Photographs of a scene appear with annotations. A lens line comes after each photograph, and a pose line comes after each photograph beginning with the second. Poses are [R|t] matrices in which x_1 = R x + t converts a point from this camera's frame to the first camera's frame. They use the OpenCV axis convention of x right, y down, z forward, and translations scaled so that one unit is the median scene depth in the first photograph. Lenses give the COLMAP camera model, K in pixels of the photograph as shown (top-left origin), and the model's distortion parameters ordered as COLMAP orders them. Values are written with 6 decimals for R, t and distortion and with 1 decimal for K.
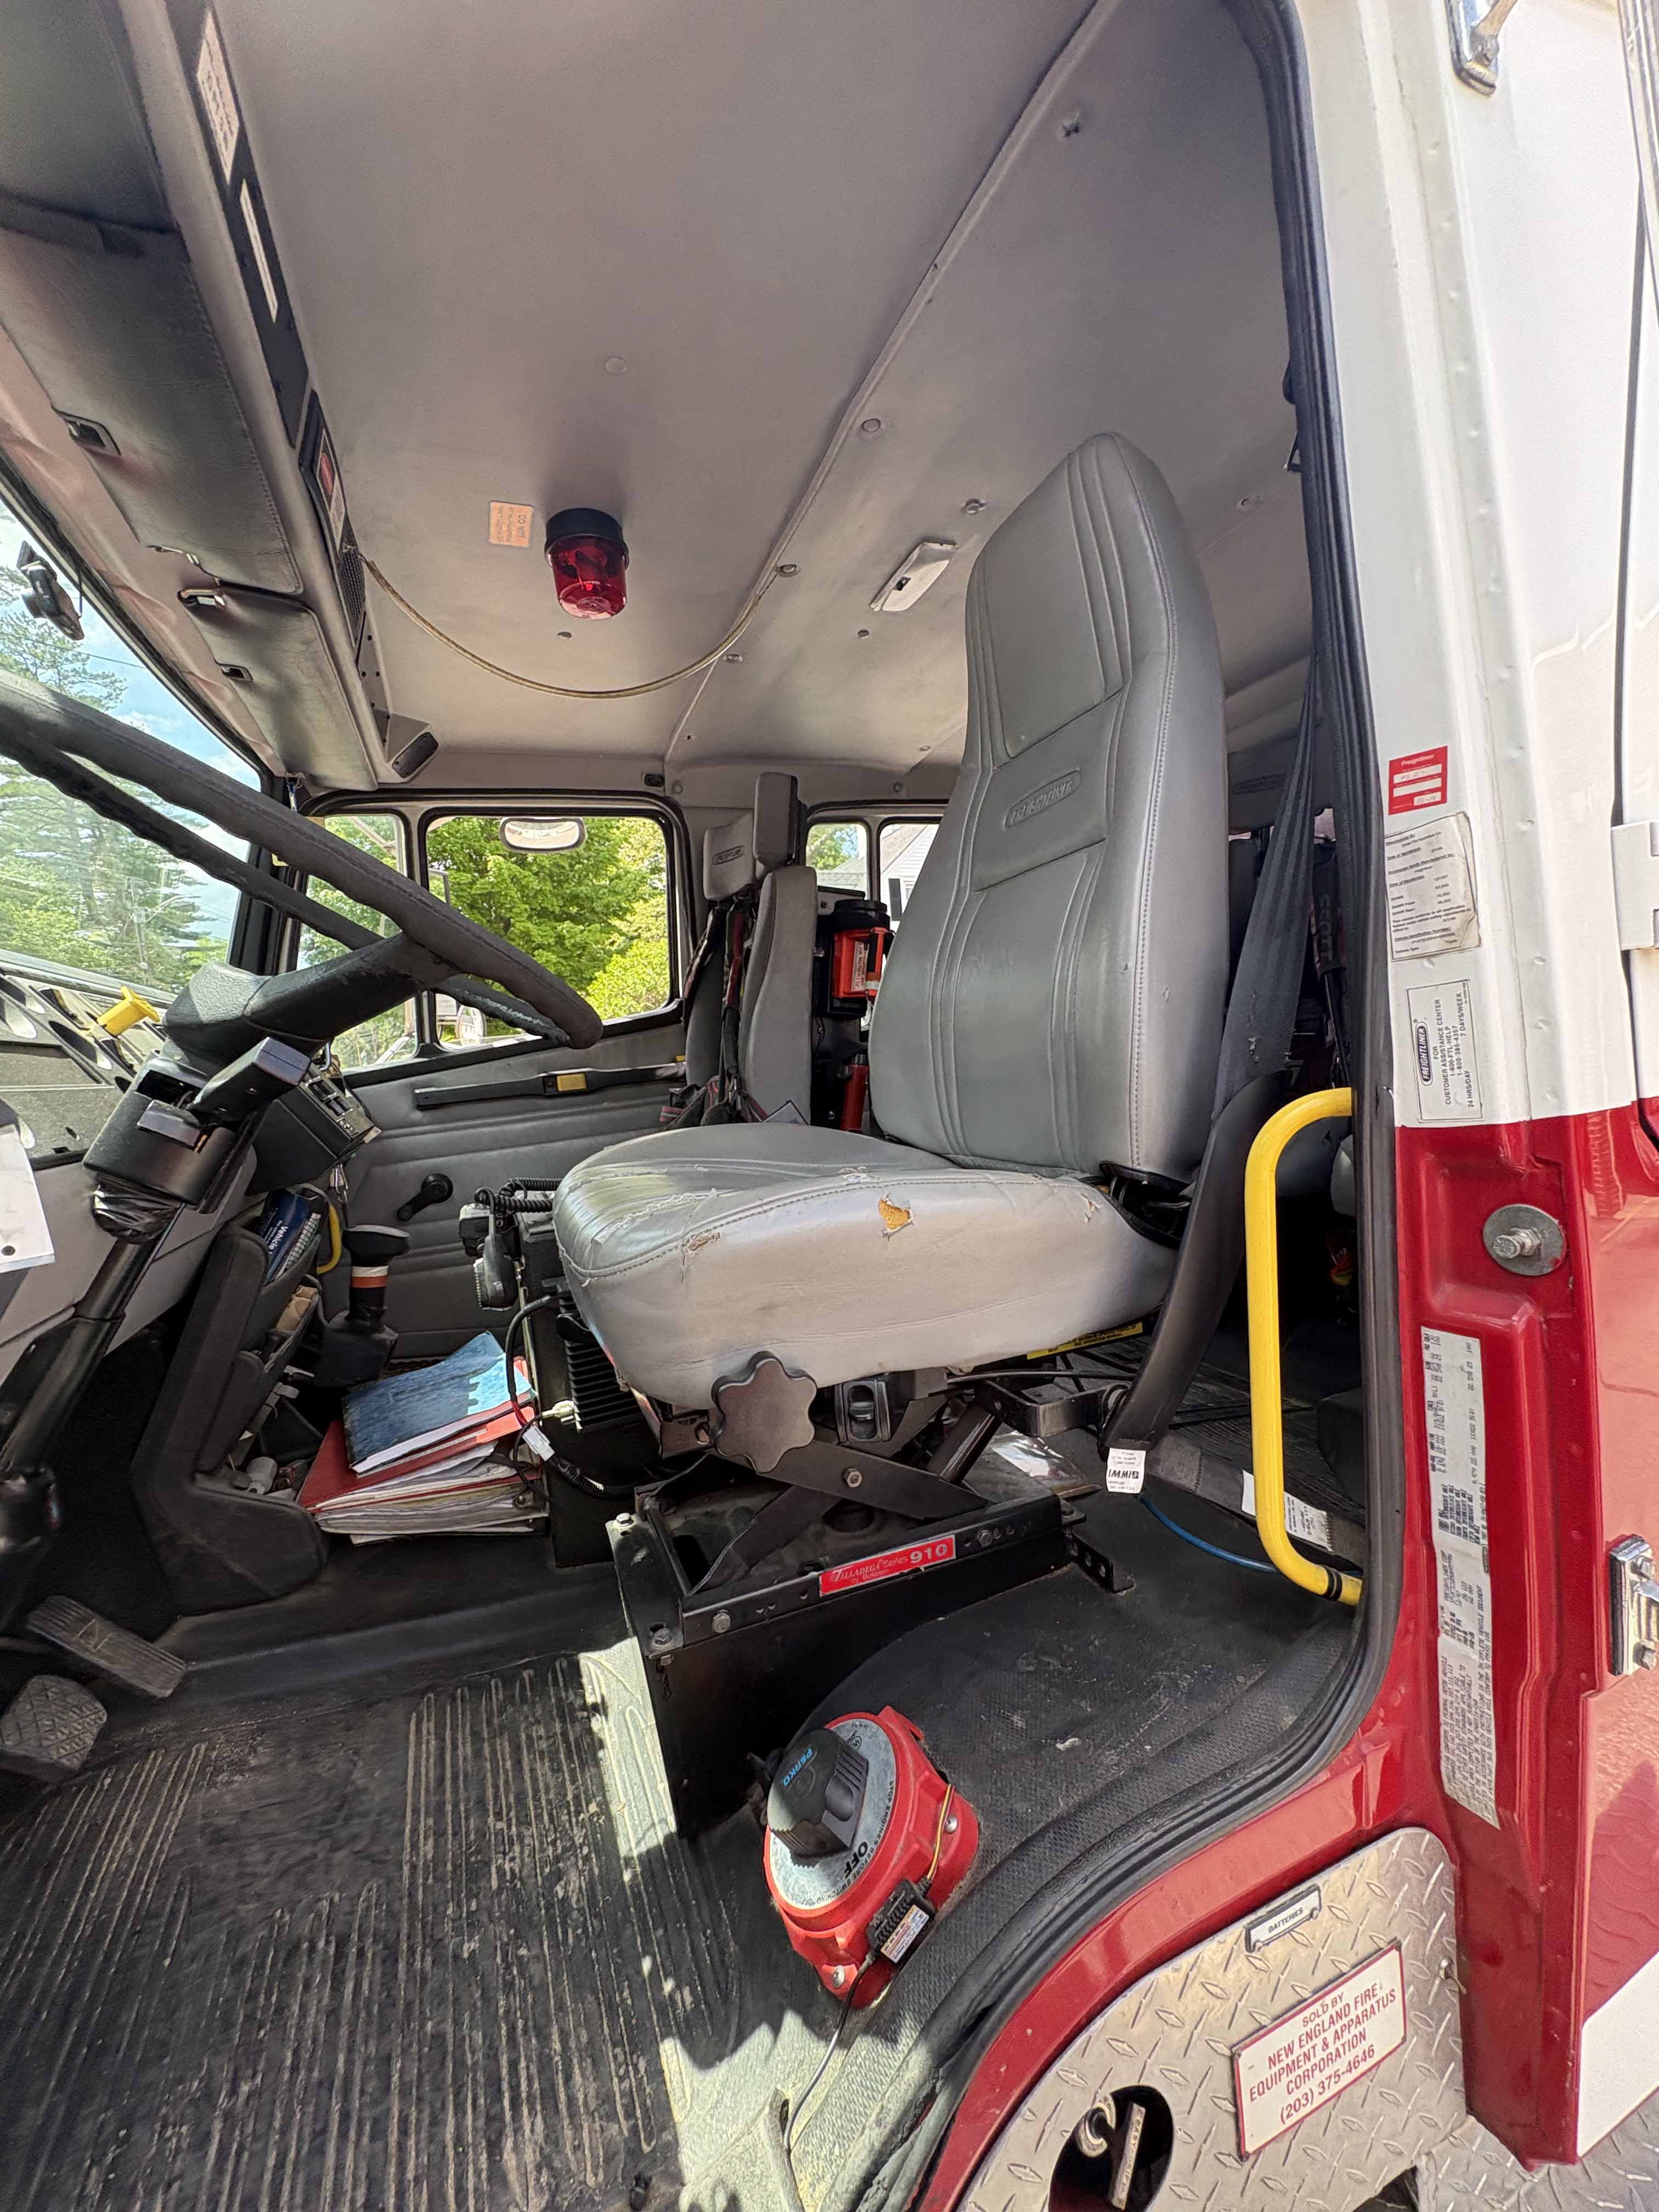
lens RADIAL K [[886.2, 0, 826.3], [0, 886.2, 1104.8], [0, 0, 1]] dist [0.002036, 0.000272]
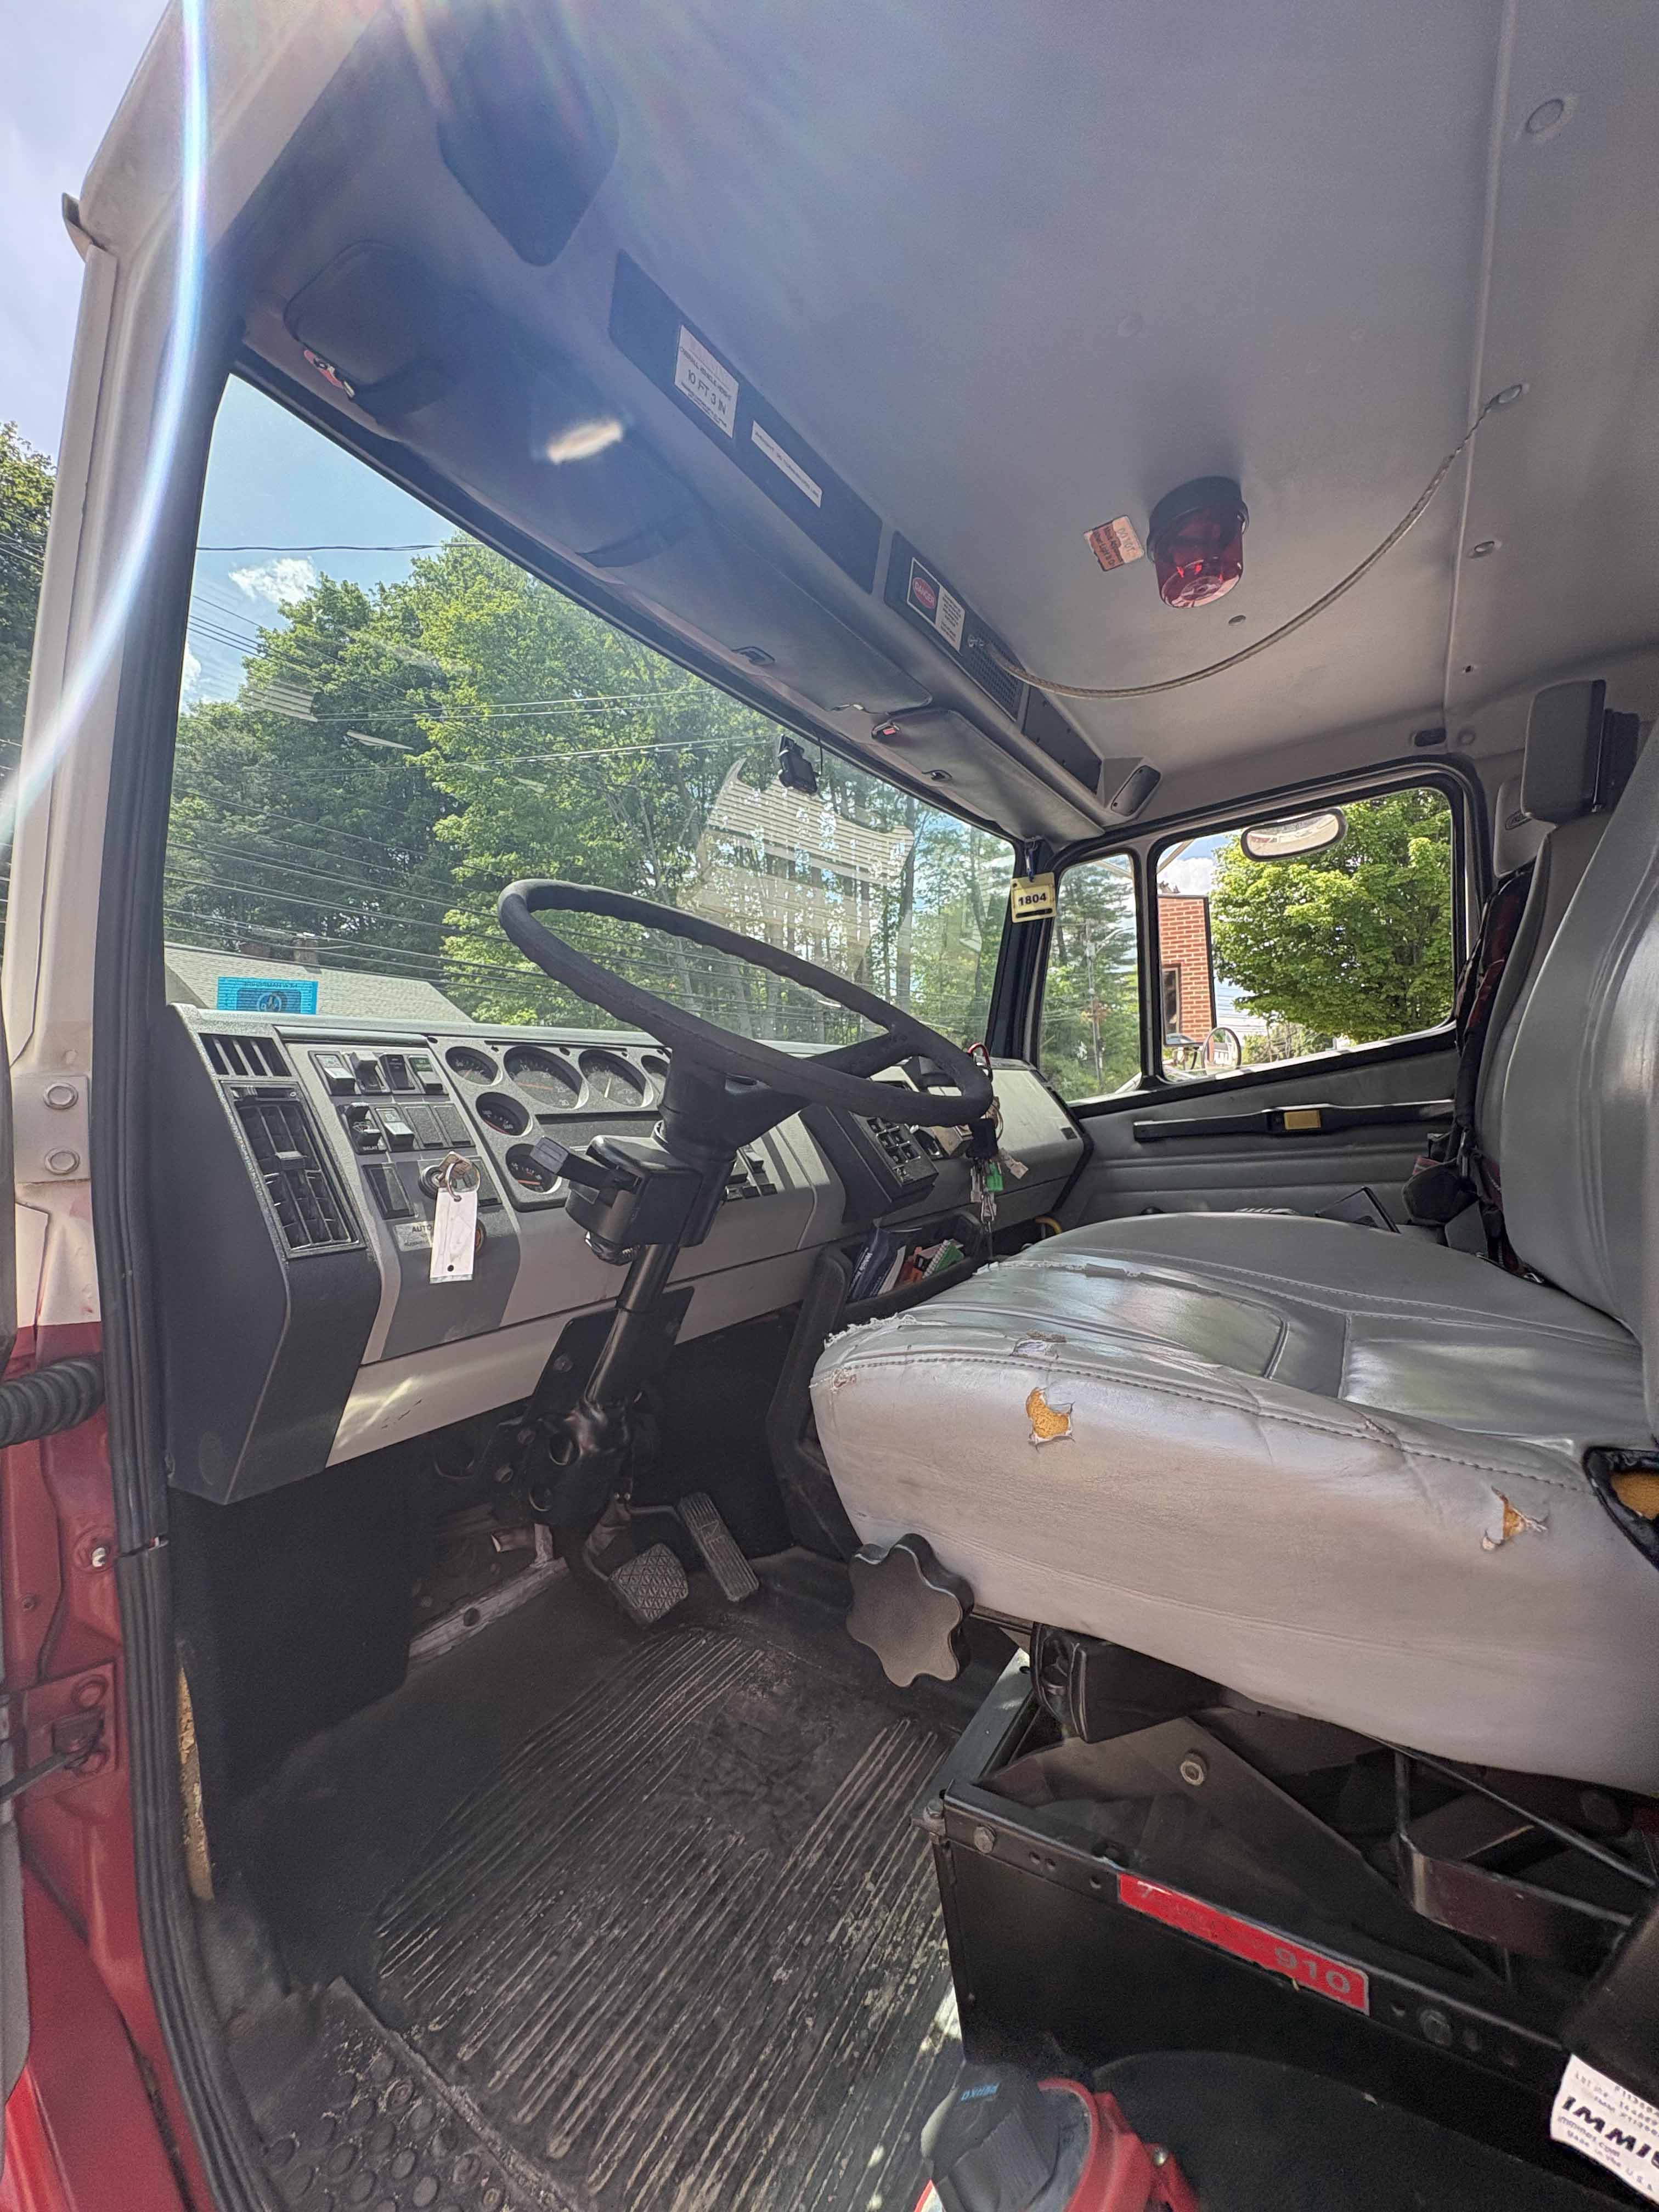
lens RADIAL K [[886.2, 0, 827.8], [0, 886.2, 1105.3], [0, 0, 1]] dist [0.002036, 0.000272]
pose [[0.583246, 0.029760, -0.811750, 0.392973], [-0.036422, 0.999282, 0.010465, -0.088351], [0.811479, 0.023462, 0.583911, 0.340346]]
